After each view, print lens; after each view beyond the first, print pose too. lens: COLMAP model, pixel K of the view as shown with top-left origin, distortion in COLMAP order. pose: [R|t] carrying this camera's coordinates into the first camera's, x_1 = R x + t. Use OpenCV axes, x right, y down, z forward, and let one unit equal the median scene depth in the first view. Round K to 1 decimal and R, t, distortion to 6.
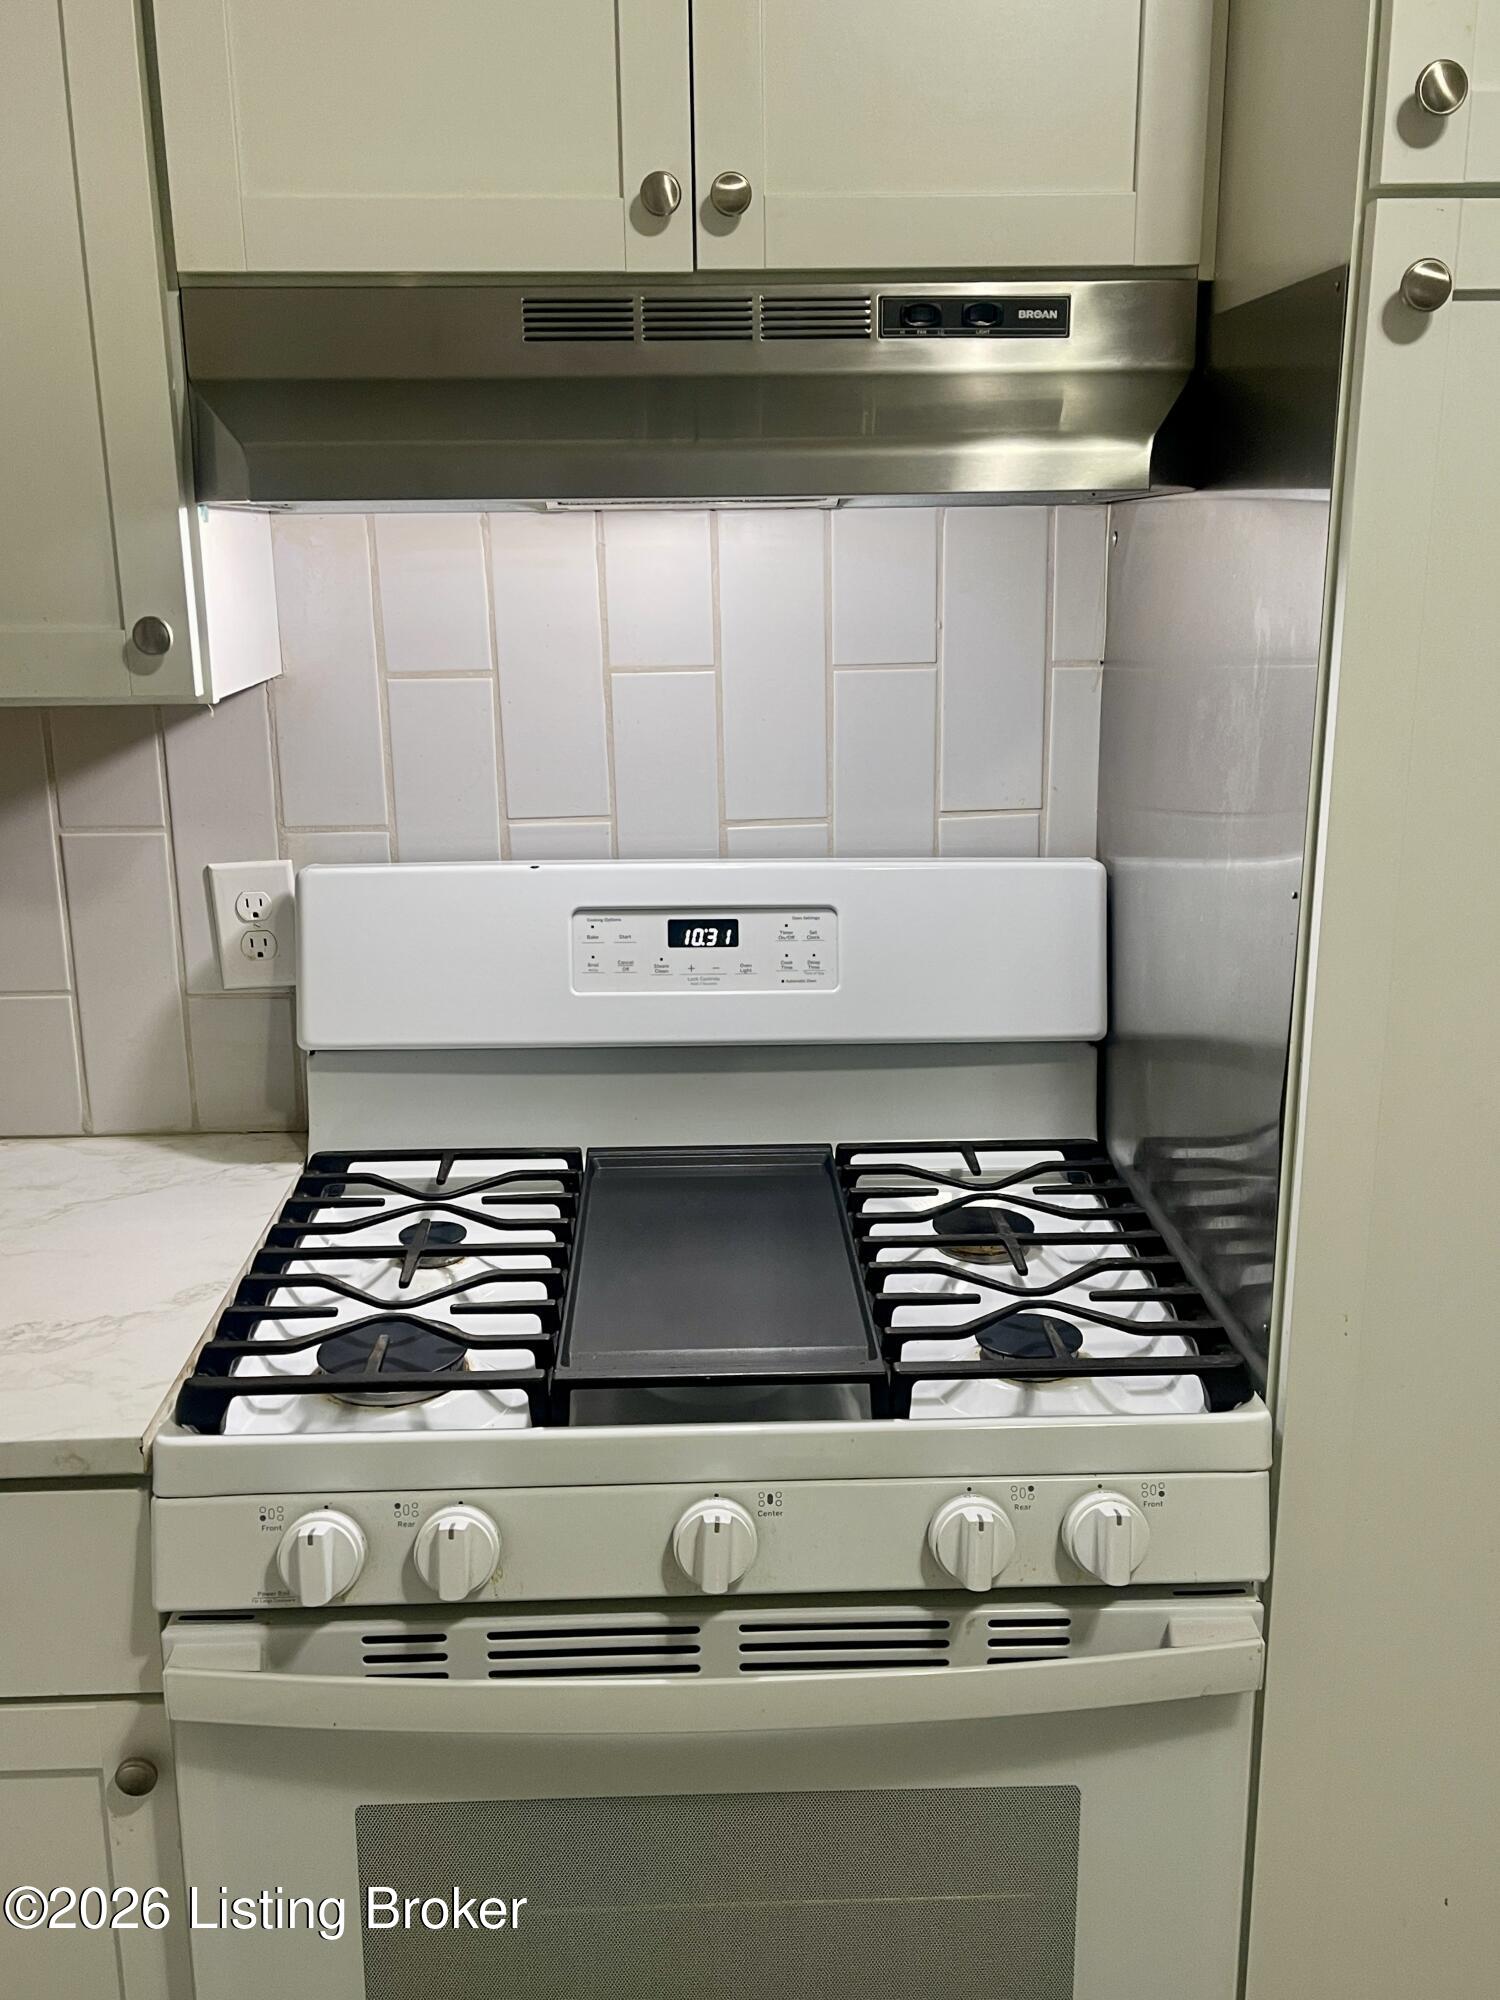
lens RADIAL K [[1800.1, 0, 758.8], [0, 1800.1, 1001.8], [0, 0, 1]] dist [-0.019705, -0.012832]
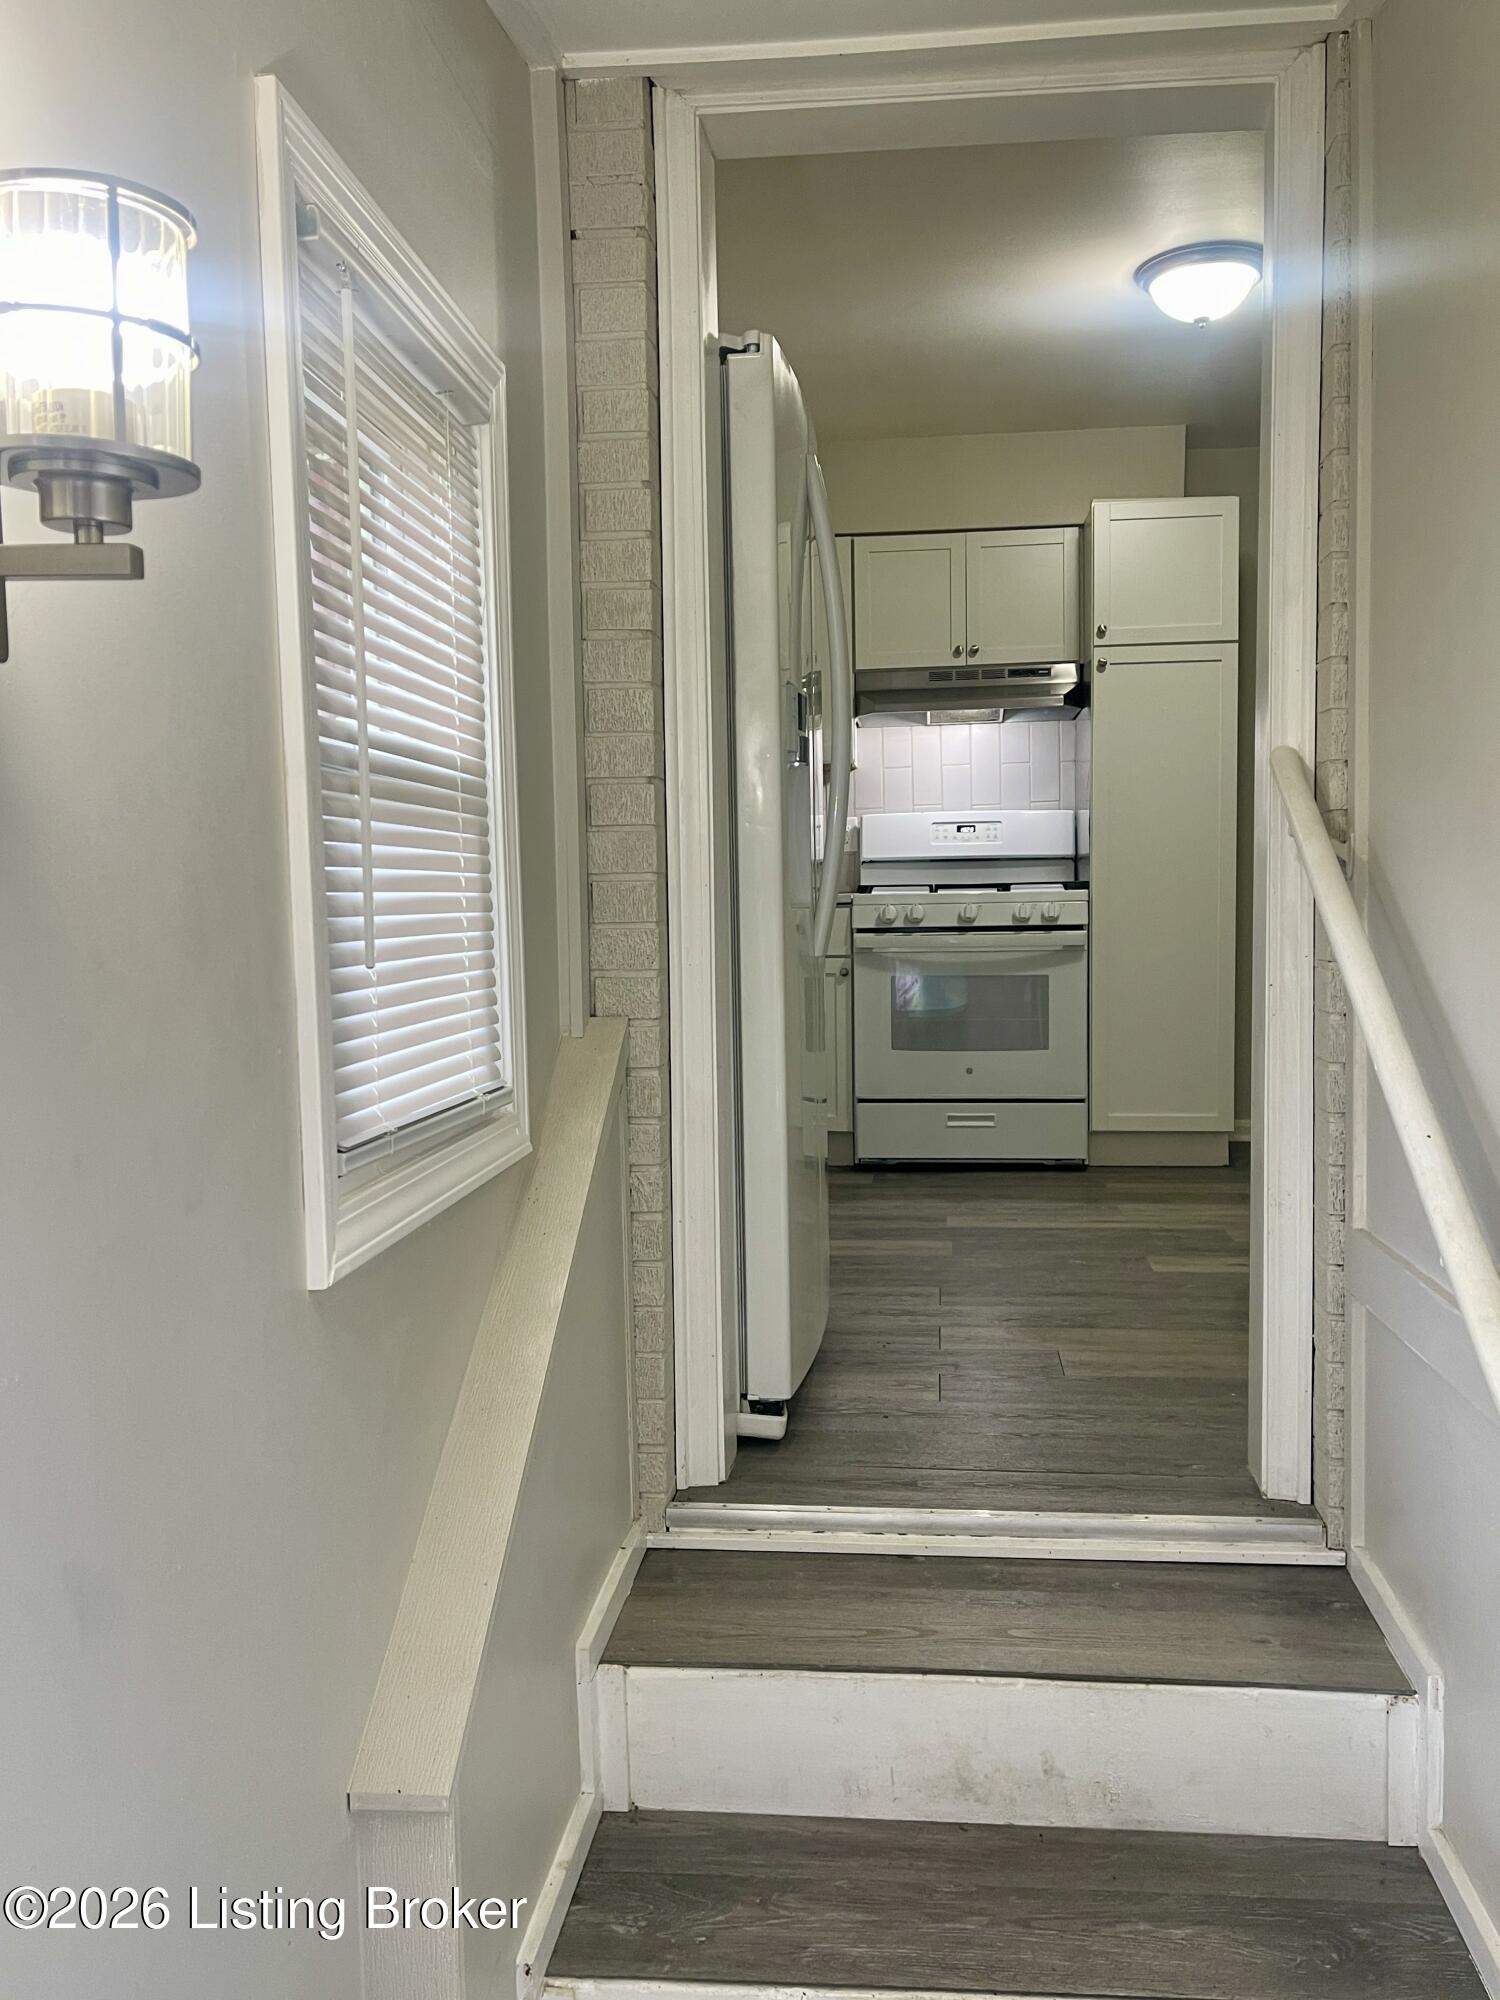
lens RADIAL K [[1627.2, 0, 744.1], [0, 1627.2, 1005.0], [0, 0, 1]] dist [0.076366, 0.001195]
pose [[0.987608, -0.000549, -0.156943, 0.059584], [-0.027077, 0.984403, -0.173834, 1.202251], [0.154590, 0.175929, 0.972189, -3.029630]]
